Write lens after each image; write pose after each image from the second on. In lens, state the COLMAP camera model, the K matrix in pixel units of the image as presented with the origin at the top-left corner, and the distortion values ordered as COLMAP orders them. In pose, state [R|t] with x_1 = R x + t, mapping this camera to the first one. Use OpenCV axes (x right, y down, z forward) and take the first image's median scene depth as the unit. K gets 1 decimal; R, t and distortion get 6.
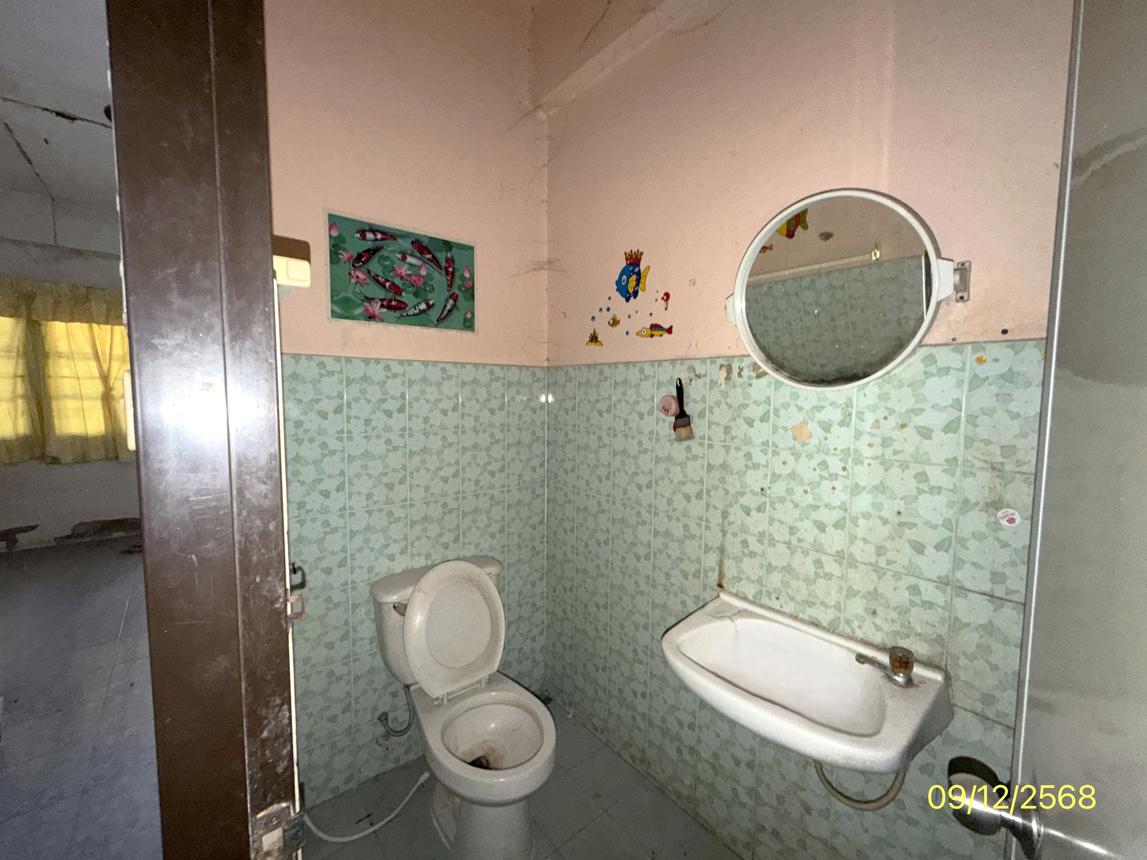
lens RADIAL K [[462.4, 0, 574.5], [0, 462.4, 430.2], [0, 0, 1]] dist [0.000931, -0.000128]
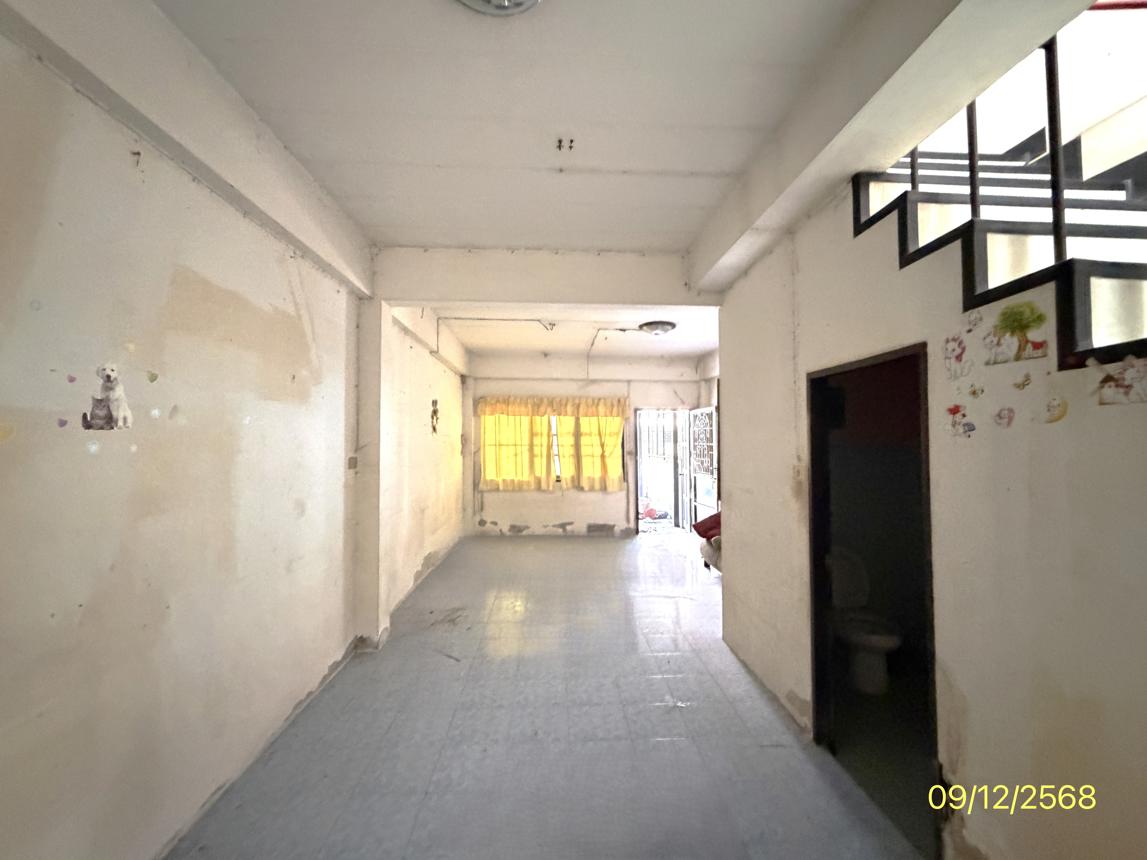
lens RADIAL K [[462.4, 0, 573.1], [0, 462.4, 432.4], [0, 0, 1]] dist [0.000931, -0.000128]
pose [[0.797033, -0.023673, -0.603471, 0.018356], [-0.038758, 0.995167, -0.090227, 0.007784], [0.602690, 0.095303, 0.792264, -0.572958]]
